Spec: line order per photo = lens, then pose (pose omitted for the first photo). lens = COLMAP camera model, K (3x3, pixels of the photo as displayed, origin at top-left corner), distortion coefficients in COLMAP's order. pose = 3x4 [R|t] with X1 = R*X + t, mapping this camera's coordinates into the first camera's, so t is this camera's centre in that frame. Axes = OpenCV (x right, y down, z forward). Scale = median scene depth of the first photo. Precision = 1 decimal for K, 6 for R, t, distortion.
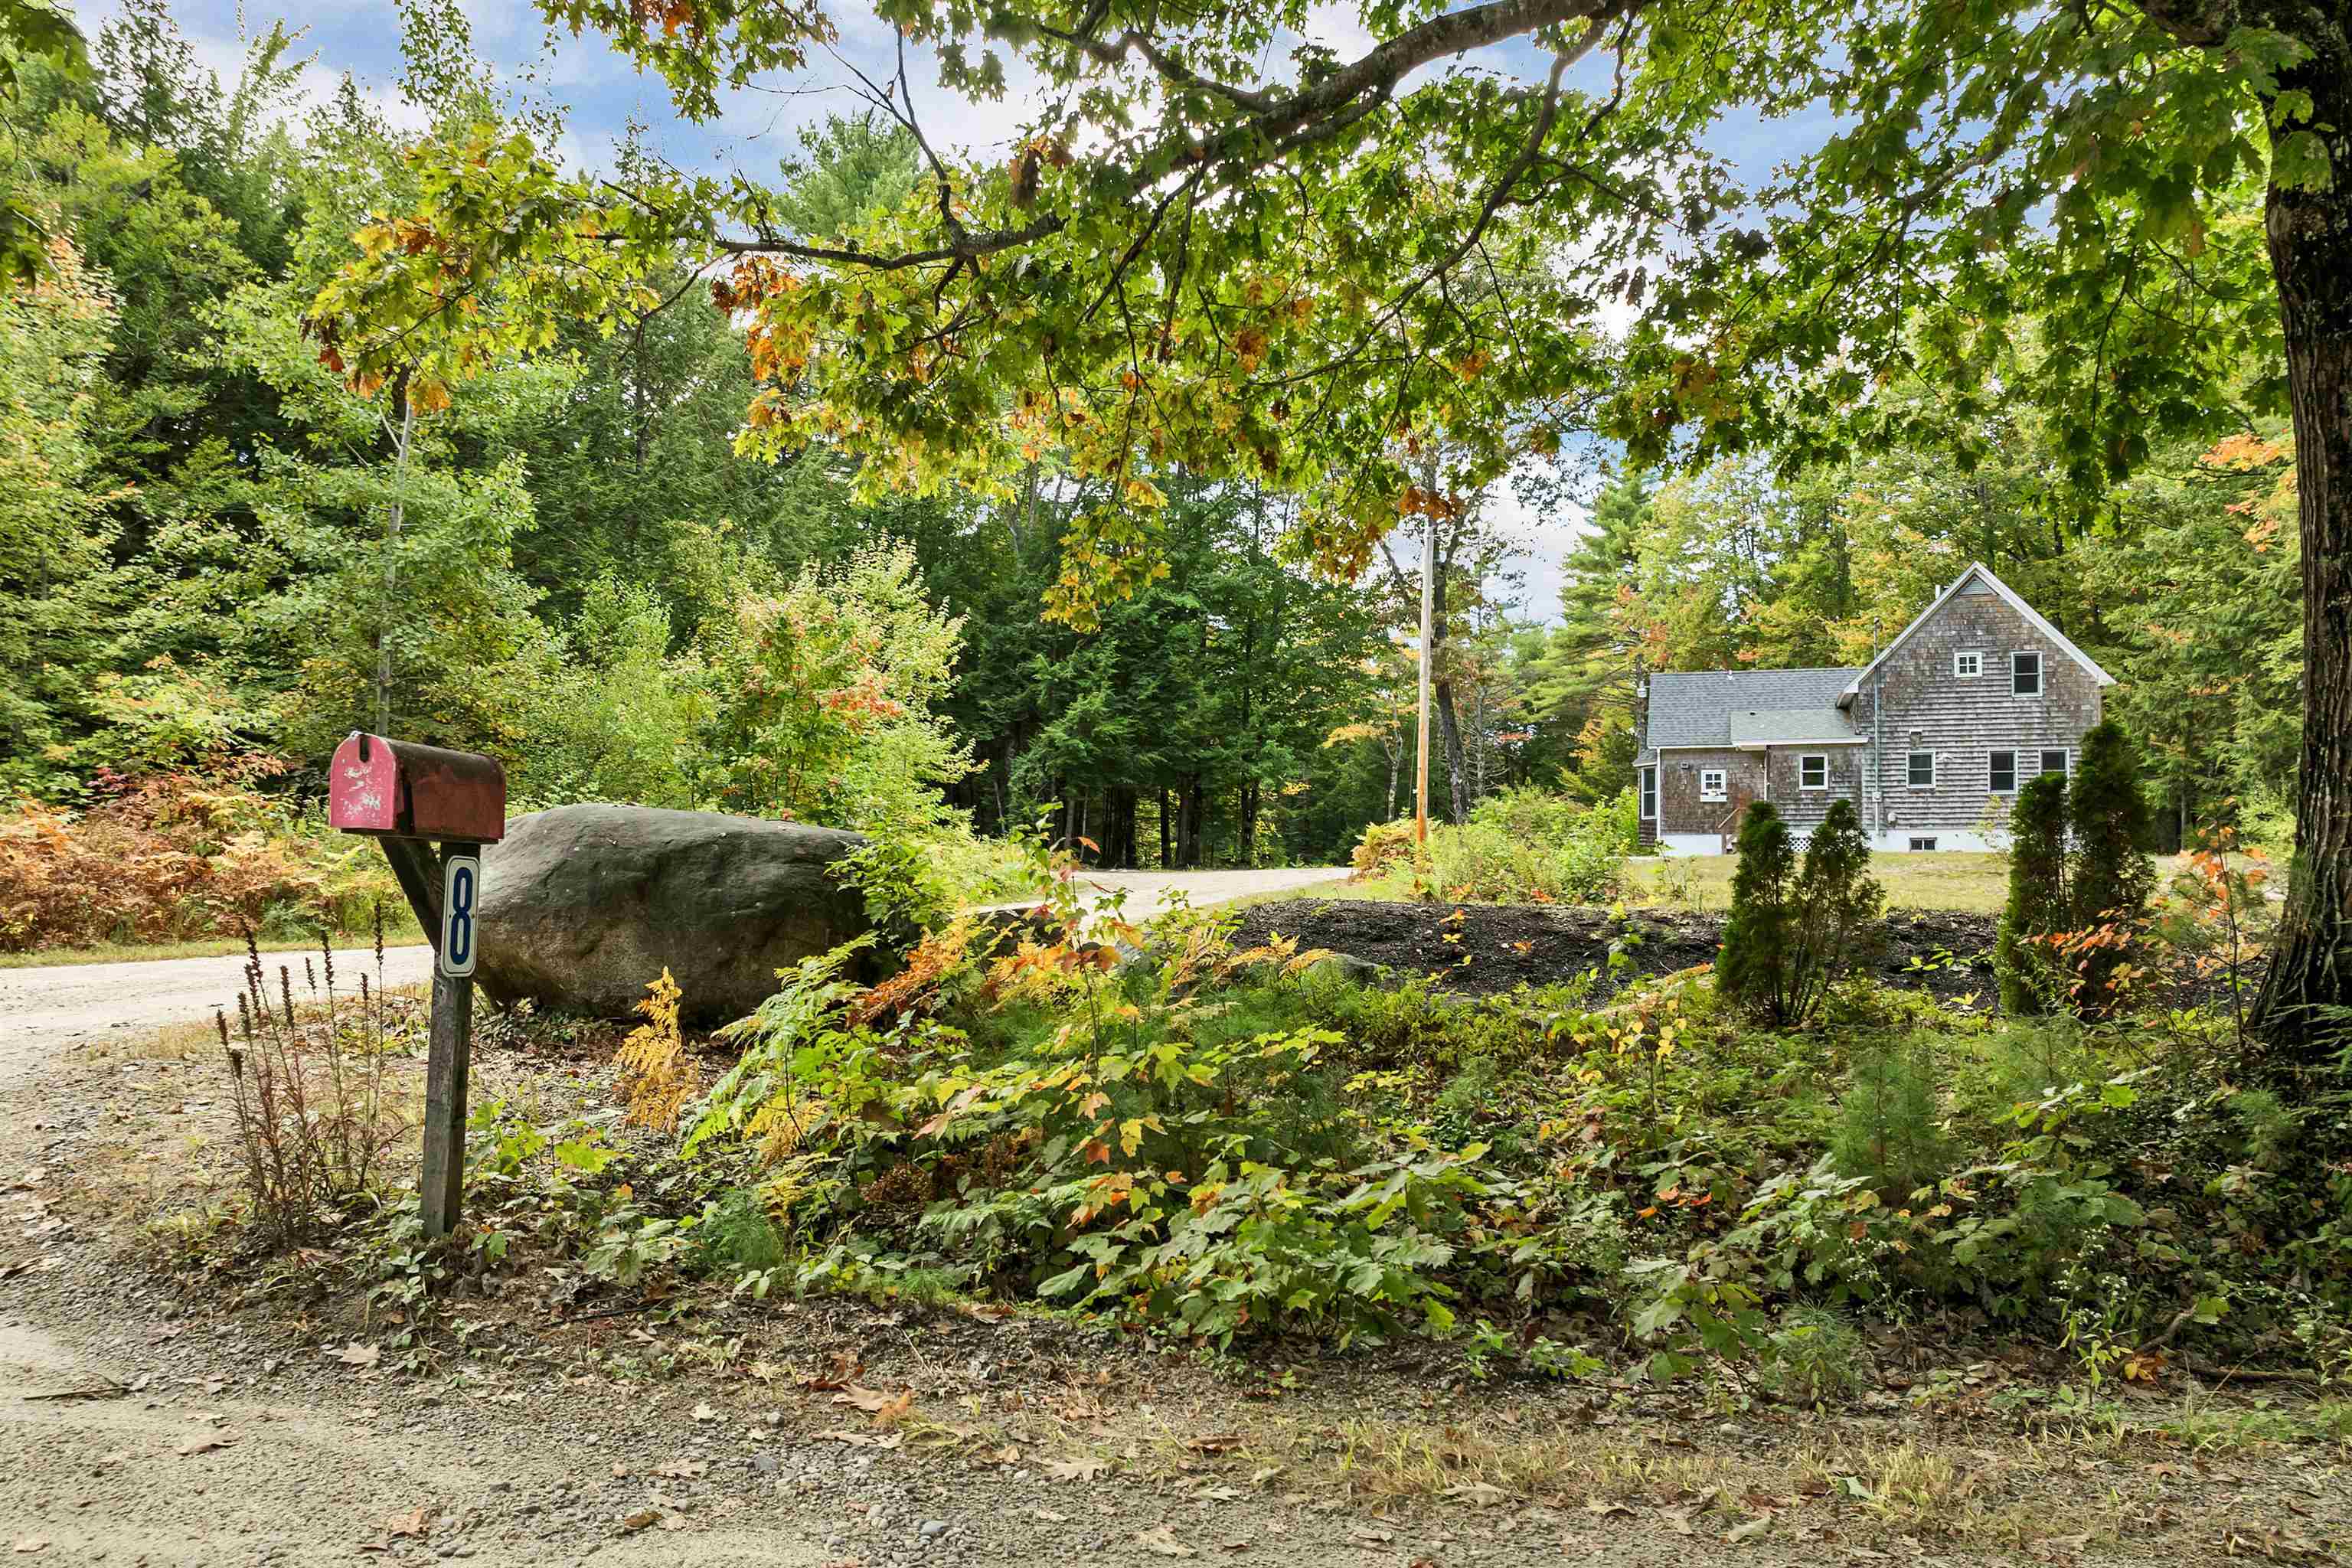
lens RADIAL K [[1701.1, 0, 1180.9], [0, 1701.1, 864.8], [0, 0, 1]] dist [-0.038445, 0.008260]
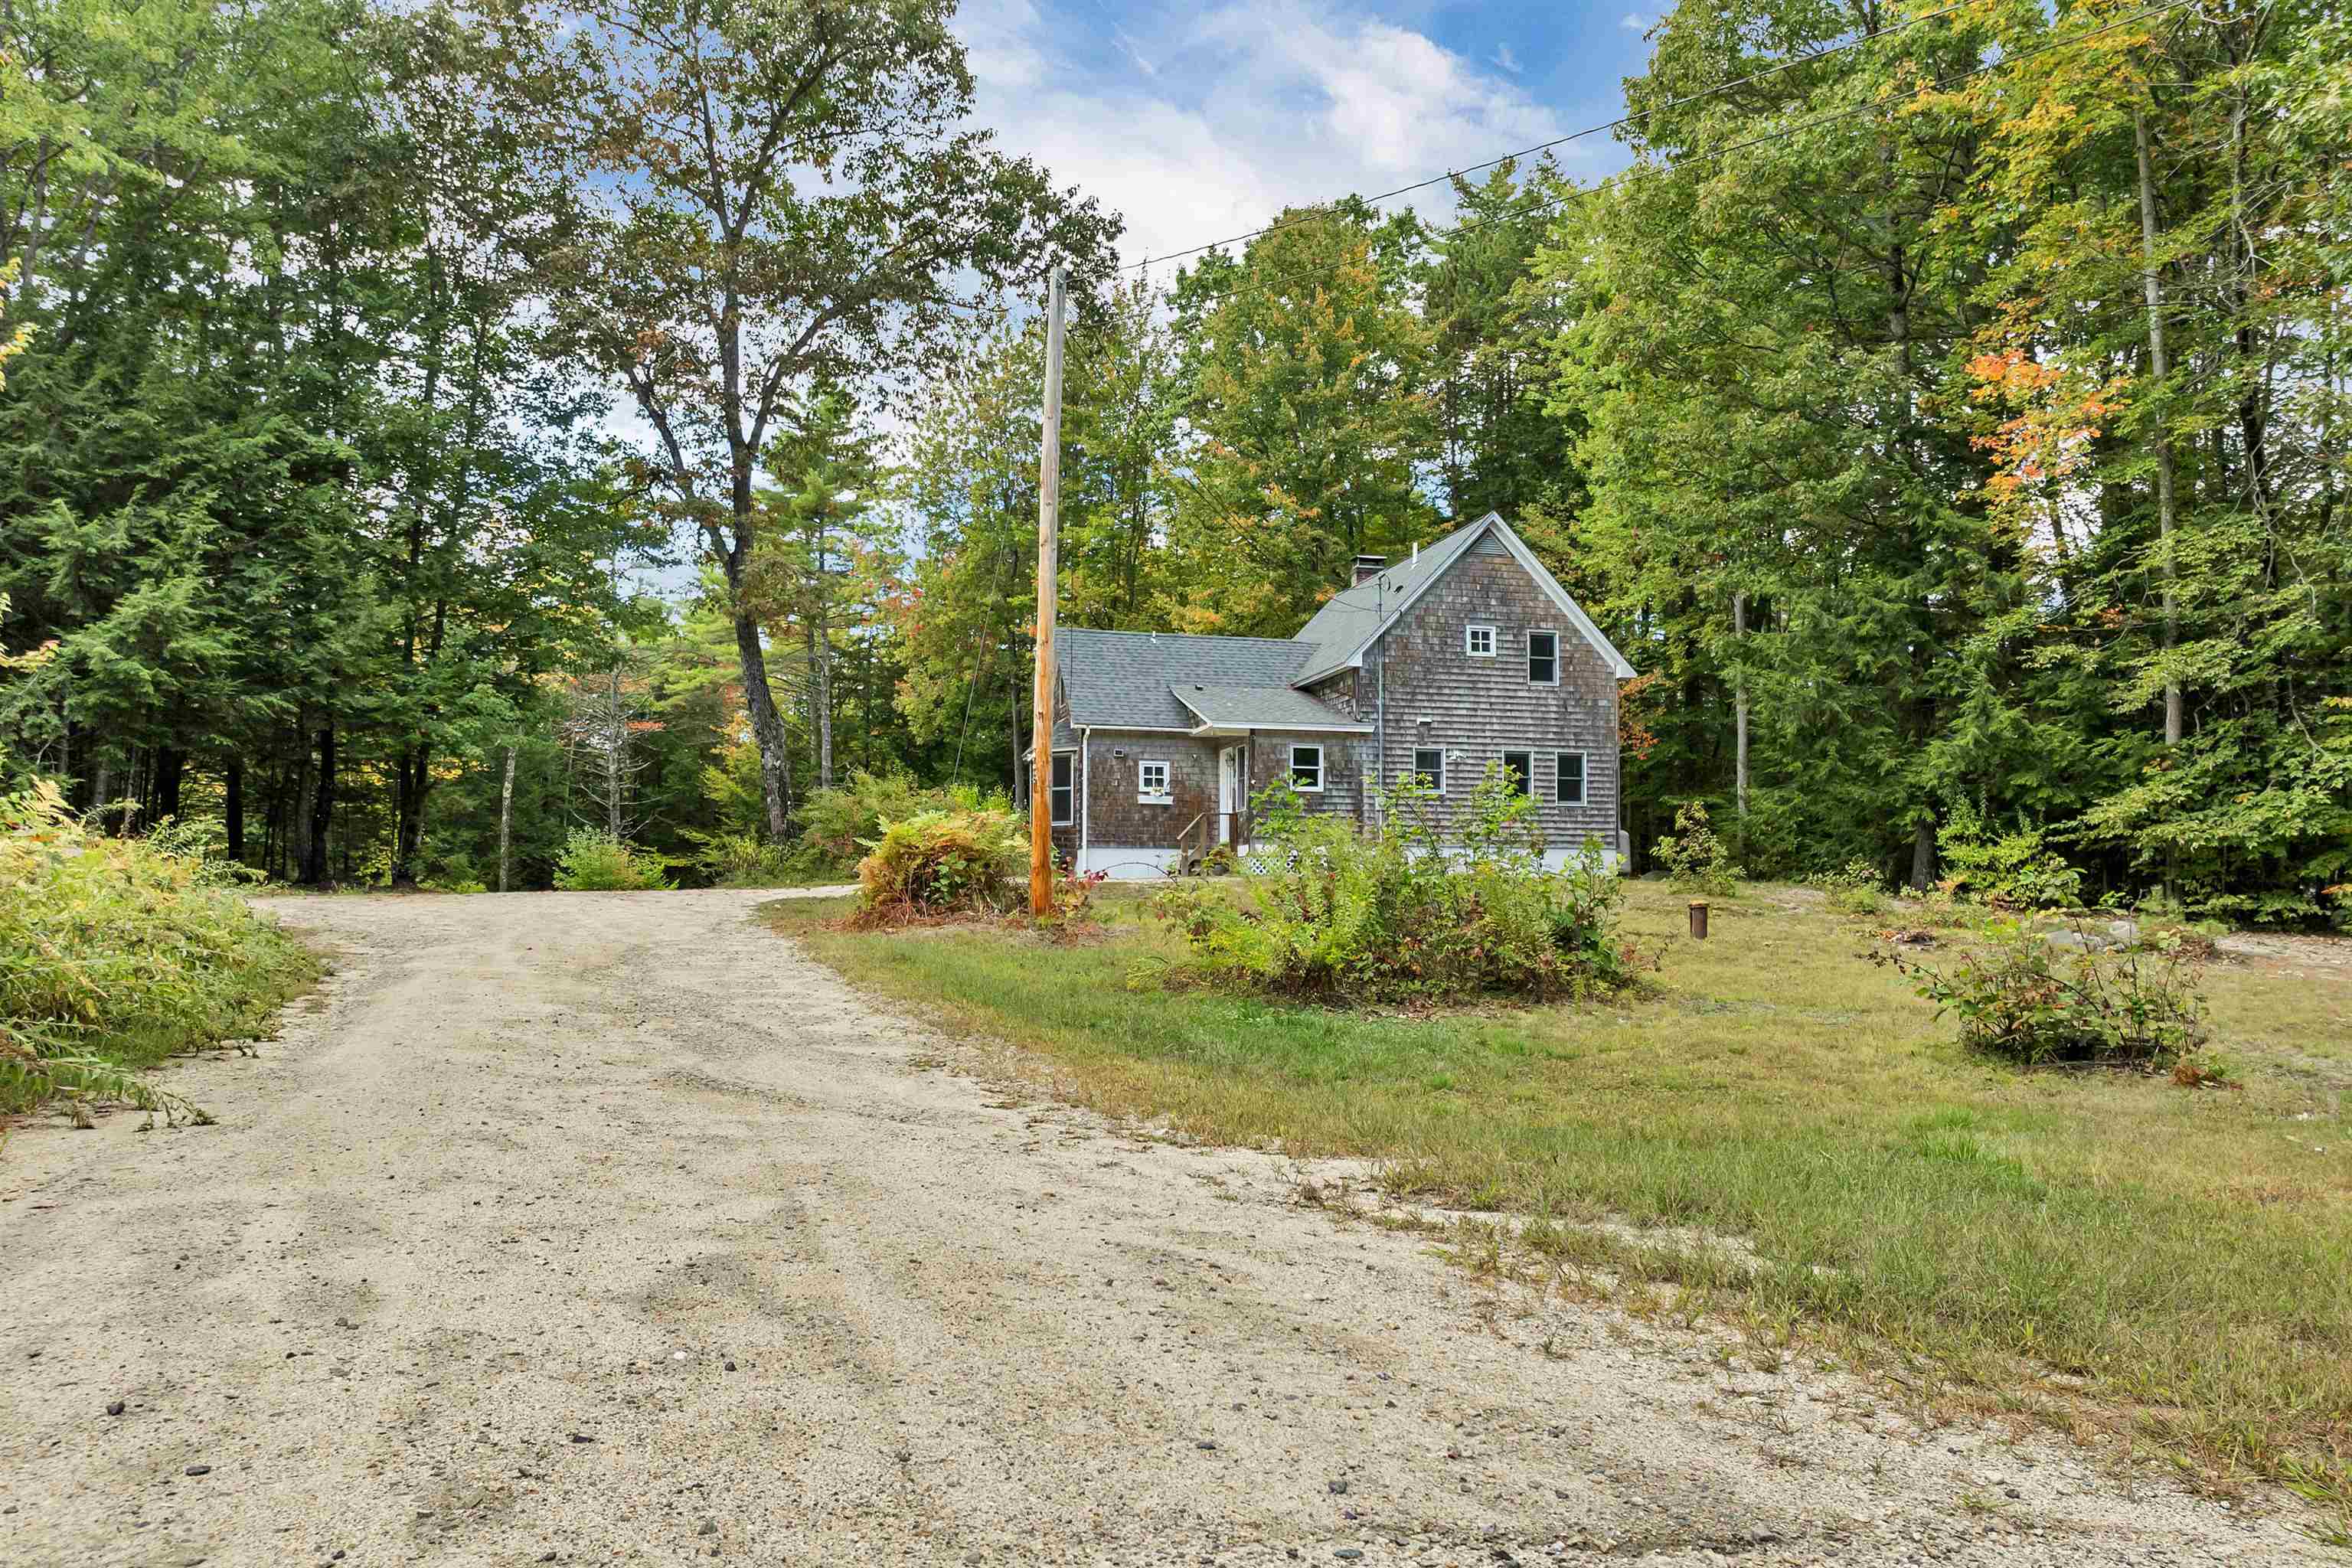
lens RADIAL K [[1701.1, 0, 1180.9], [0, 1701.1, 864.8], [0, 0, 1]] dist [-0.038445, 0.008260]
pose [[0.833252, 0.012629, 0.552749, -0.085488], [-0.007753, 0.999908, -0.011158, -0.002720], [-0.552839, 0.005012, 0.833273, 0.377417]]
